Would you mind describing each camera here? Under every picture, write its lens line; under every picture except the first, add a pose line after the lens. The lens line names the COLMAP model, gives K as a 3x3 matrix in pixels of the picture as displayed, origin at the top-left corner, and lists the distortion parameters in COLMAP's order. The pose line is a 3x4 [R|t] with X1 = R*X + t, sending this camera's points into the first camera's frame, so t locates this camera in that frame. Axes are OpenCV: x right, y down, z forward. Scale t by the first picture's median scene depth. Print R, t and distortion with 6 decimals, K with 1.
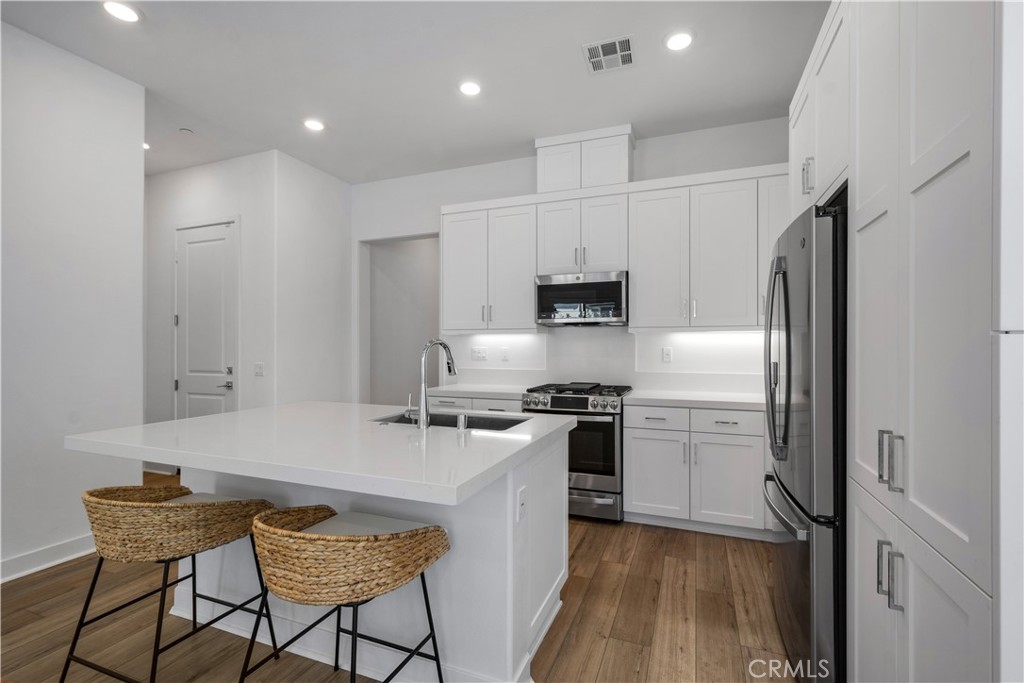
lens RADIAL K [[455.3, 0, 513.9], [0, 455.3, 341.7], [0, 0, 1]] dist [0.003110, -0.000476]
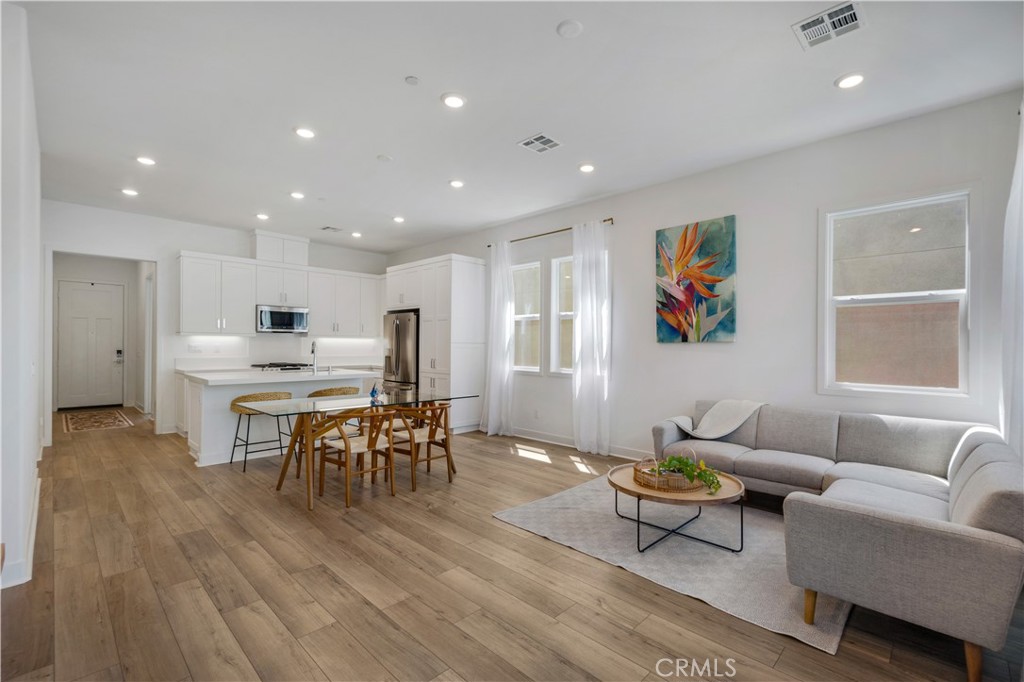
lens RADIAL K [[455.3, 0, 537.9], [0, 455.3, 343.5], [0, 0, 1]] dist [0.003110, -0.000476]
pose [[0.365352, 0.007538, 0.930839, -1.275914], [-0.016313, 0.999866, -0.001694, -0.005593], [-0.930727, -0.014566, 0.365426, -0.740473]]
